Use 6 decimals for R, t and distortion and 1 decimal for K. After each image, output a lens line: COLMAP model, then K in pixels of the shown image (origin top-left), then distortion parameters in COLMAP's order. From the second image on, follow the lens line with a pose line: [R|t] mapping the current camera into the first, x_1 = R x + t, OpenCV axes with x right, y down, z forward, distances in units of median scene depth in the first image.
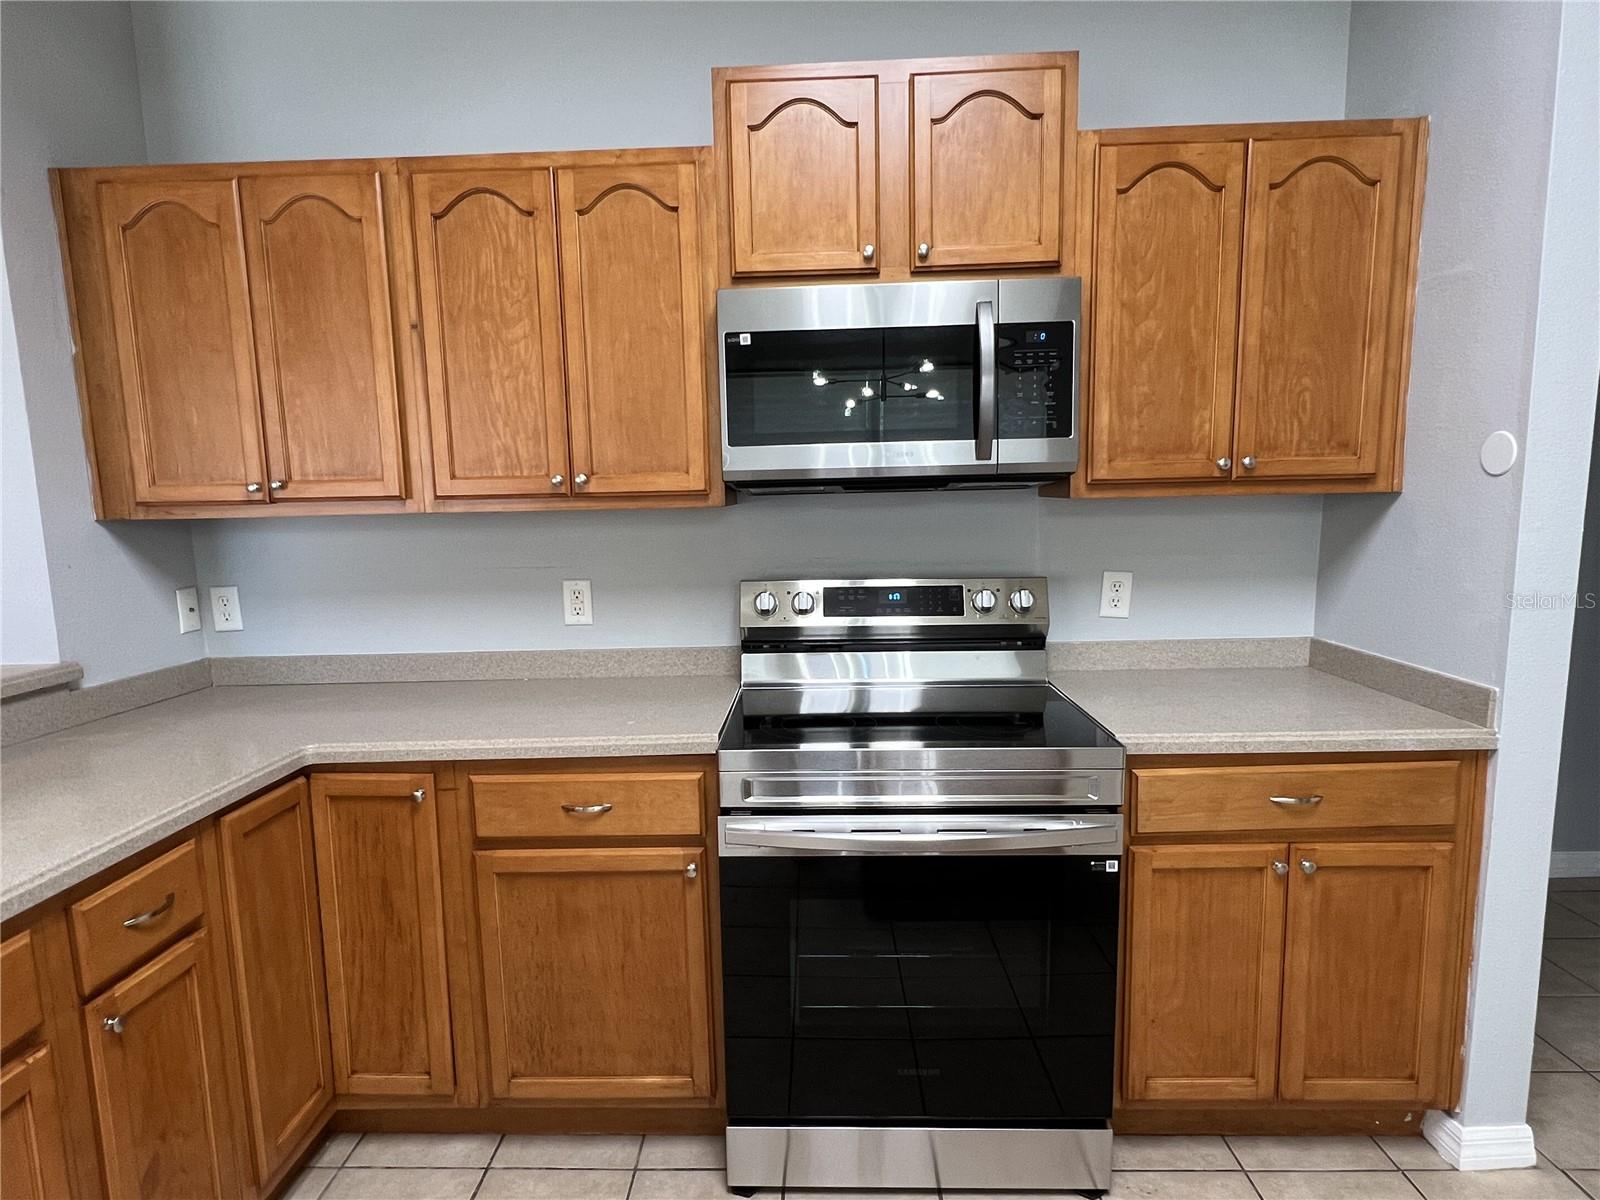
lens RADIAL K [[889.9, 0, 790.8], [0, 889.9, 617.1], [0, 0, 1]] dist [-0.000841, -0.001144]
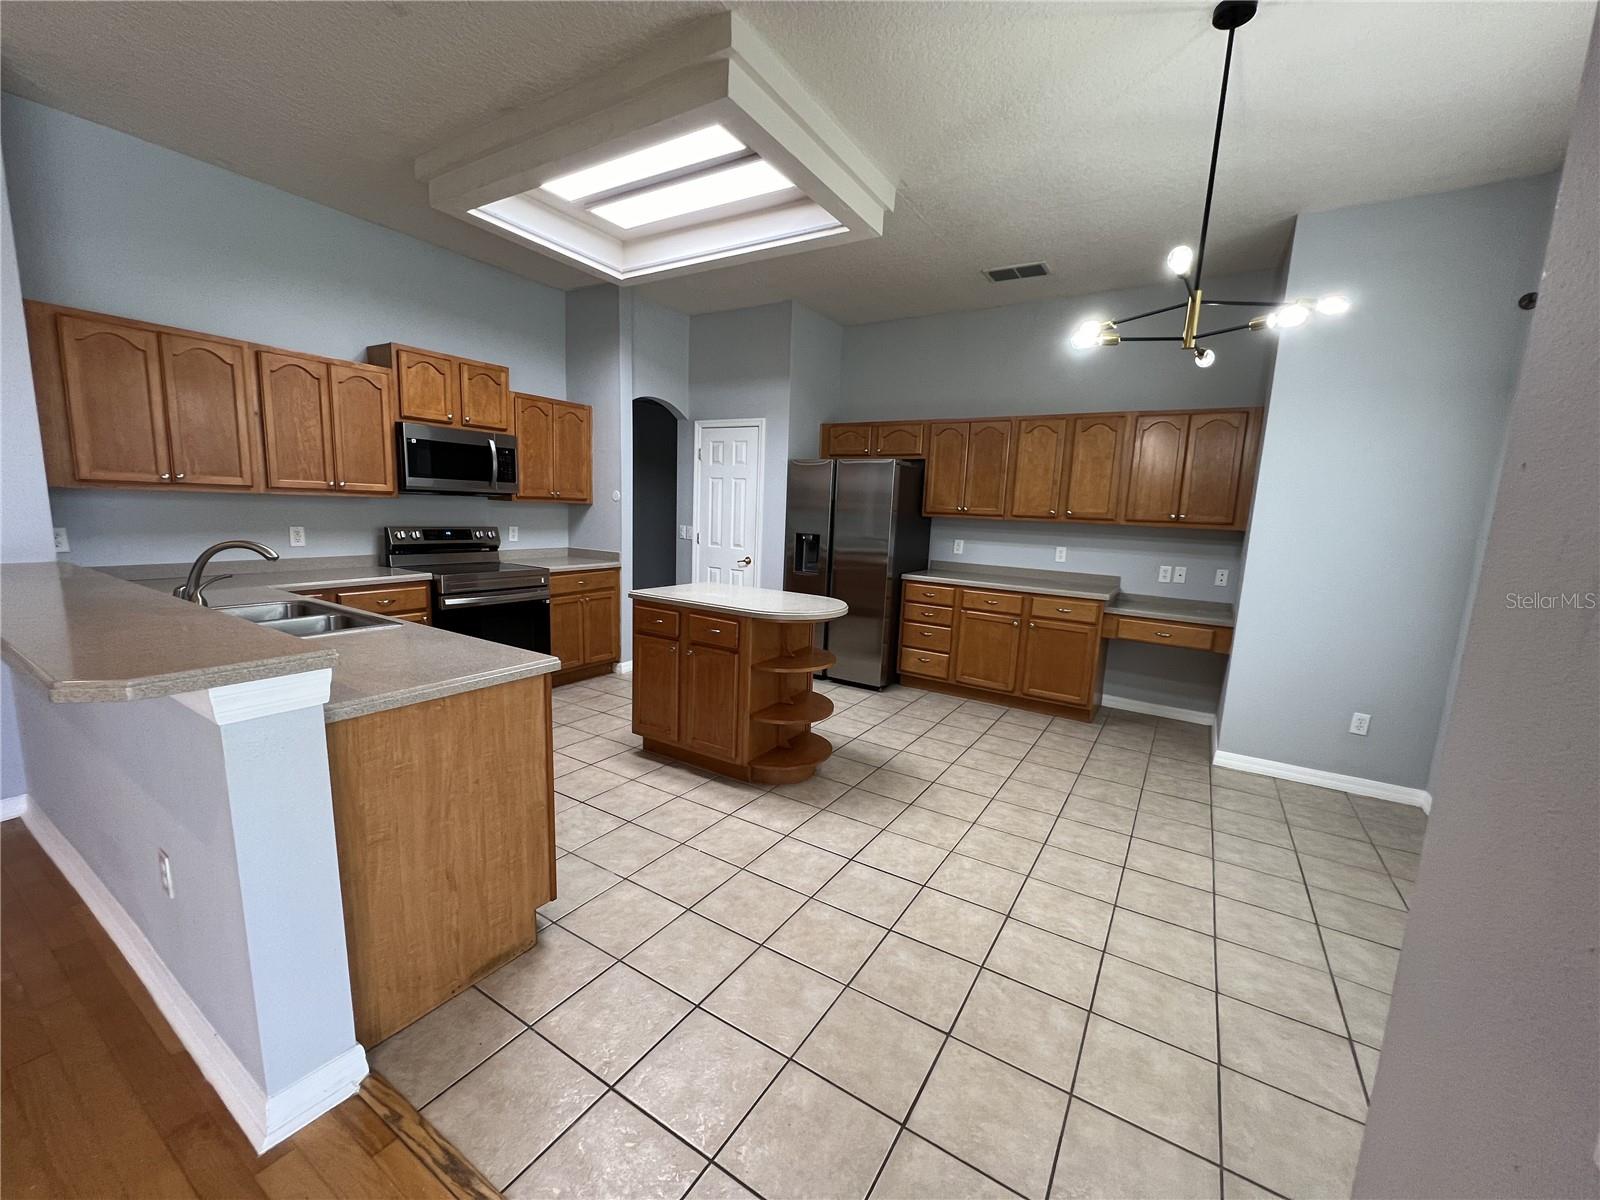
lens RADIAL K [[638.1, 0, 797.8], [0, 638.1, 606.4], [0, 0, 1]] dist [0.000096, -0.000106]
pose [[0.505553, -0.090850, 0.857999, -1.255893], [0.067307, 0.995563, 0.065757, 0.174229], [-0.860166, 0.024505, 0.509425, -1.130076]]
